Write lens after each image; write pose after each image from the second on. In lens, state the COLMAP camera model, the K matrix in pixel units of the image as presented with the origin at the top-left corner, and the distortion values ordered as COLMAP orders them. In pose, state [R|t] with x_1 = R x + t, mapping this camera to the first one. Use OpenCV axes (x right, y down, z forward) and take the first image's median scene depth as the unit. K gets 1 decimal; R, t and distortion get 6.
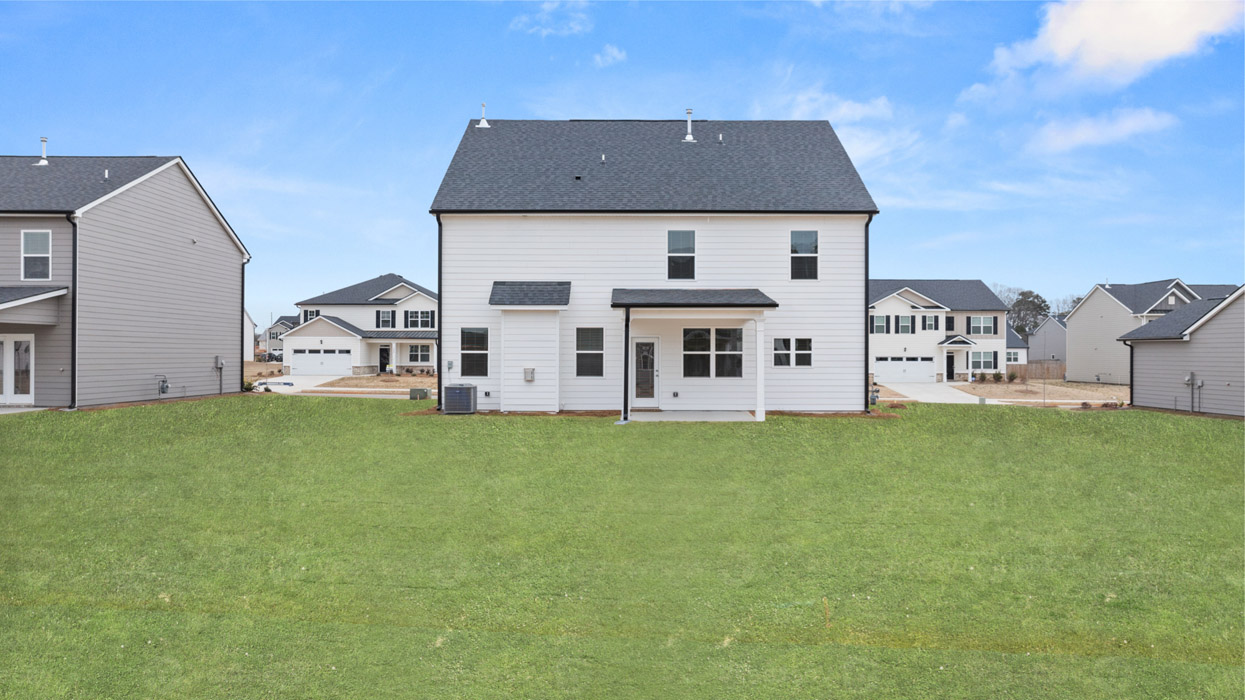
lens RADIAL K [[877.9, 0, 622.5], [0, 877.9, 350.0], [0, 0, 1]] dist [-0.013045, 0.004666]
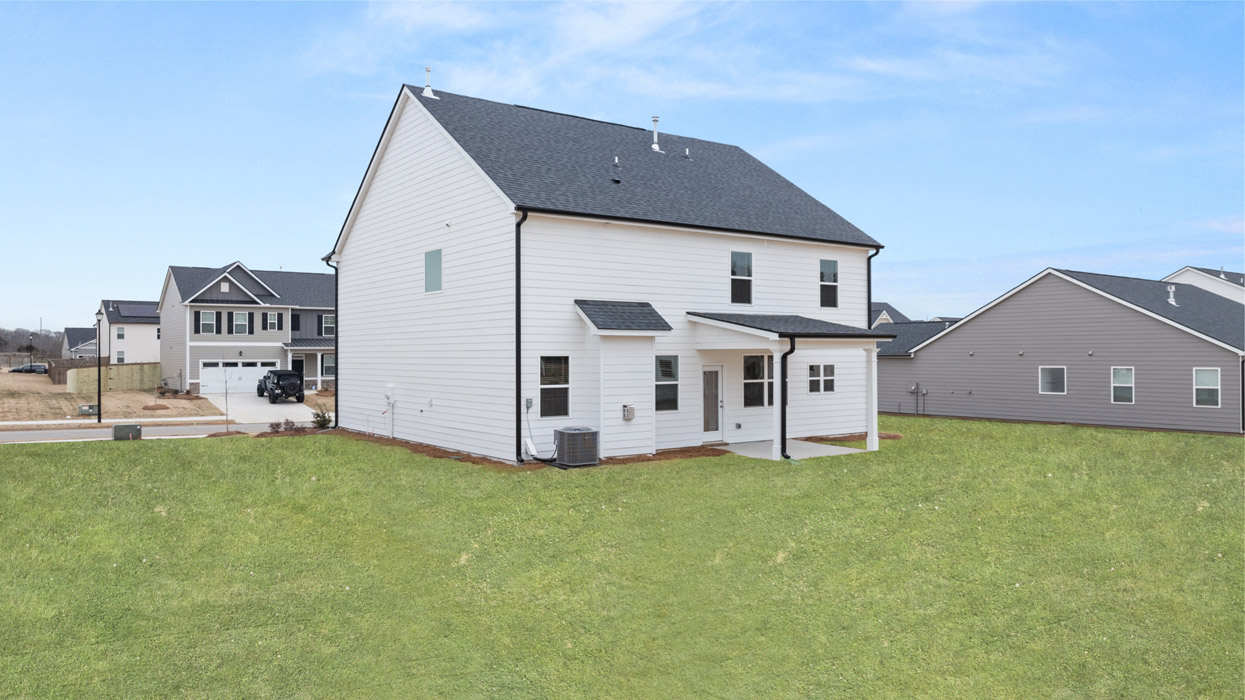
lens RADIAL K [[877.9, 0, 622.5], [0, 877.9, 350.0], [0, 0, 1]] dist [-0.013045, 0.004666]
pose [[0.805344, -0.001370, 0.592806, -0.583082], [0.001232, 0.999999, 0.000638, -0.030729], [-0.592806, 0.000217, 0.805345, 0.308335]]
